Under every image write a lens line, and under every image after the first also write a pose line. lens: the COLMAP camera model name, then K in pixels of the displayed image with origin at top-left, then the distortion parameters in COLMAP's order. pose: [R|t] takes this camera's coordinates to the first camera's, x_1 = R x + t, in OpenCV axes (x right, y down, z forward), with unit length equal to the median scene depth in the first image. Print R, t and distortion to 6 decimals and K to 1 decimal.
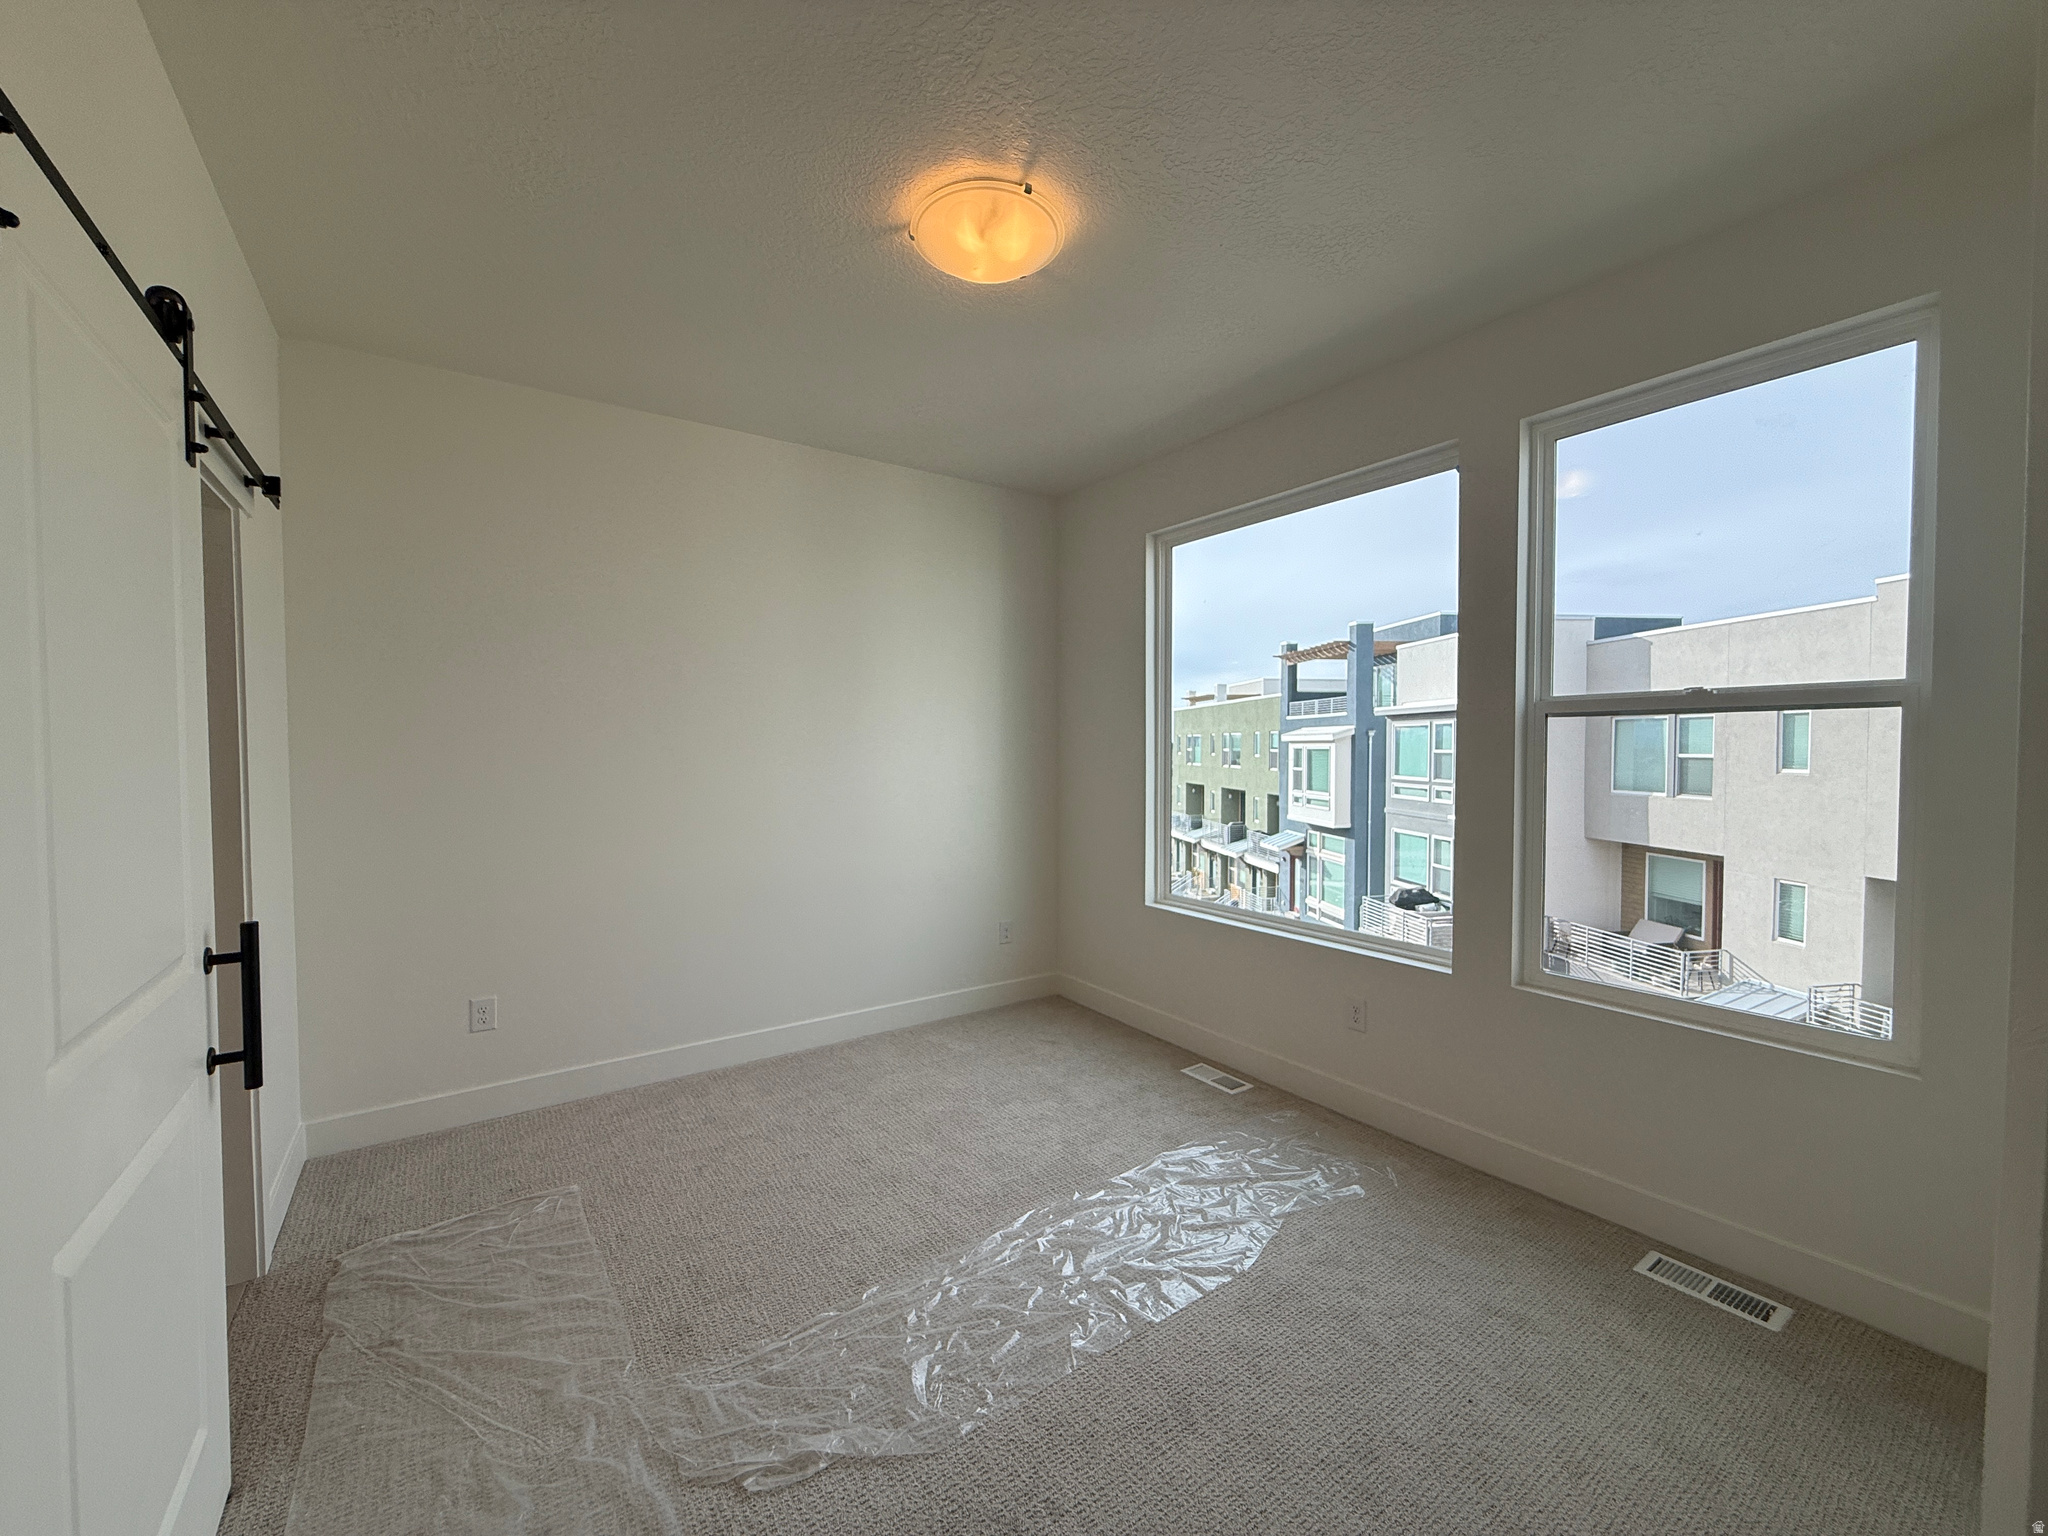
lens RADIAL K [[810.3, 0, 1034.3], [0, 810.3, 778.0], [0, 0, 1]] dist [-0.004183, 0.000656]
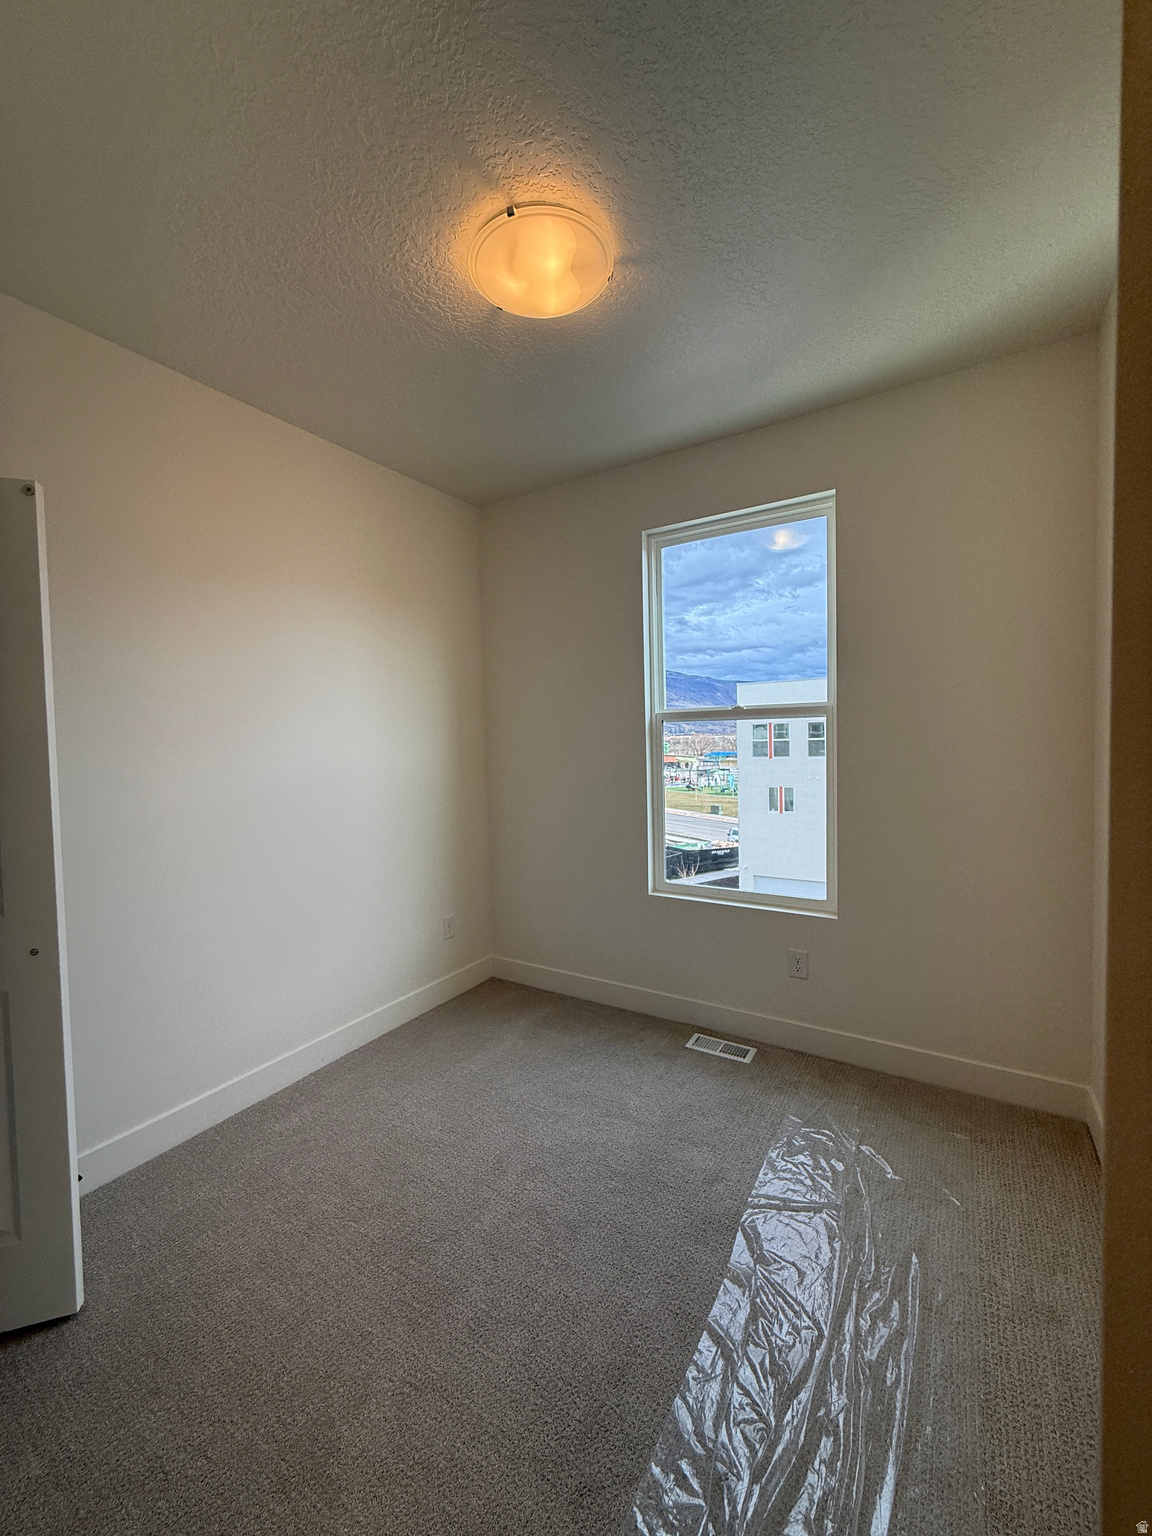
lens RADIAL K [[607.7, 0, 587.8], [0, 607.7, 783.6], [0, 0, 1]] dist [-0.004183, 0.000656]
pose [[0.918747, -0.035274, 0.393268, -0.219538], [0.023839, 0.999140, 0.033924, -0.012738], [-0.394127, -0.021793, 0.918798, 0.297907]]
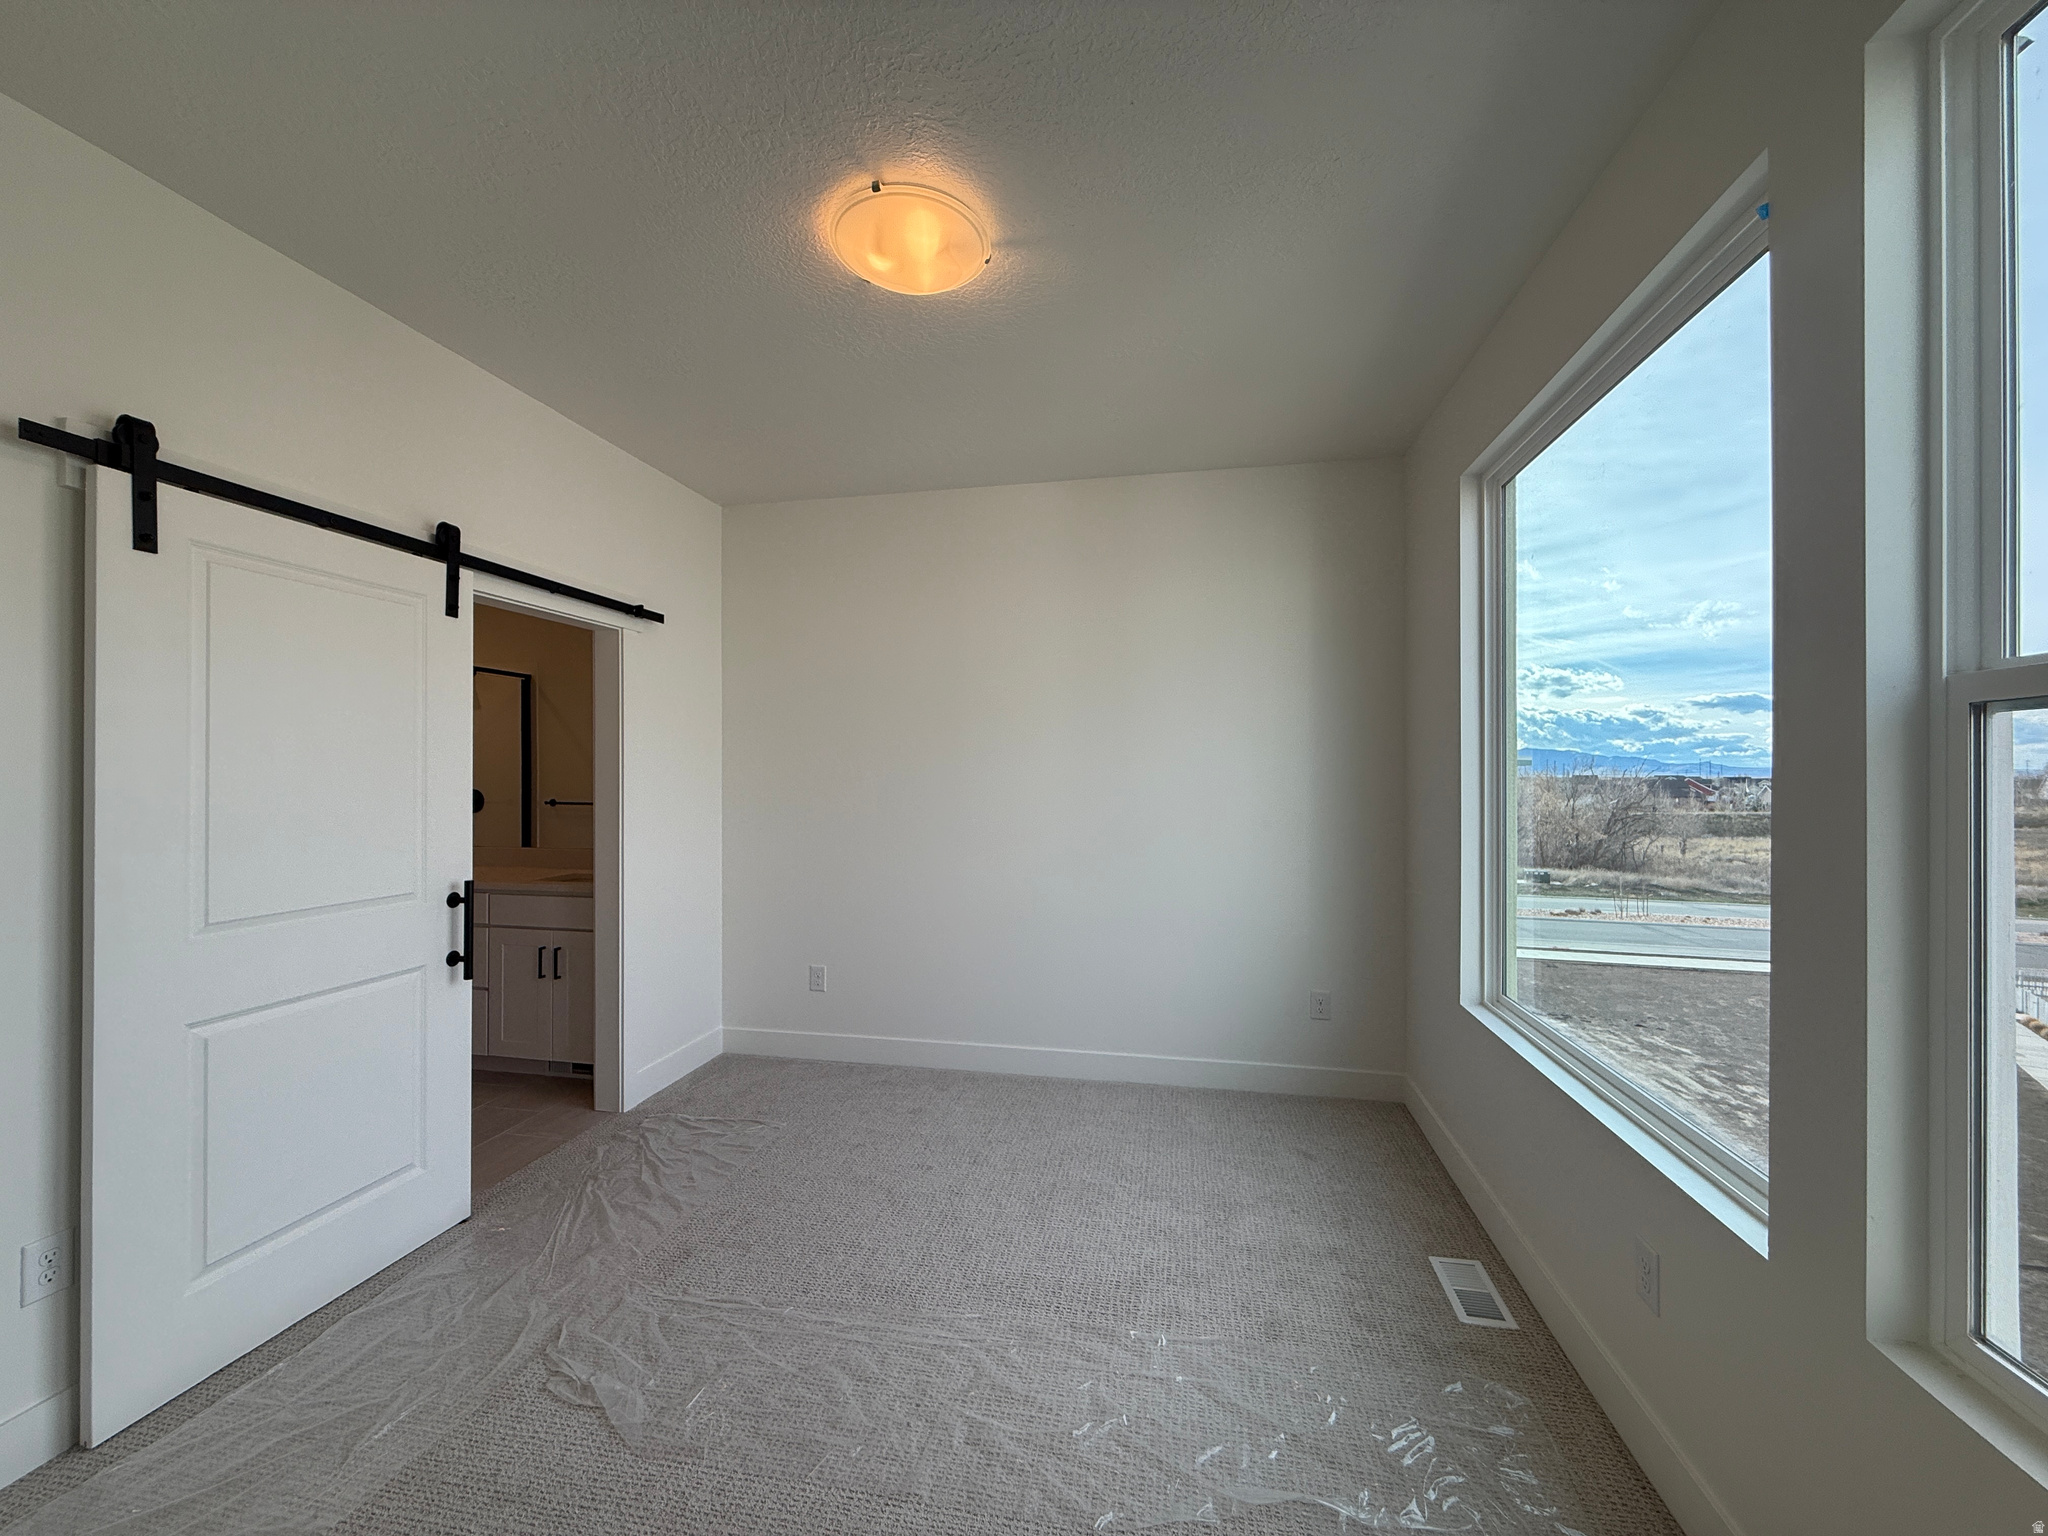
lens RADIAL K [[810.3, 0, 1026.9], [0, 810.3, 774.2], [0, 0, 1]] dist [-0.004183, 0.000656]
pose [[0.685592, -0.002200, -0.727983, 0.405032], [-0.026383, 0.999263, -0.027866, -0.011809], [0.727508, 0.038311, 0.685029, 0.254715]]
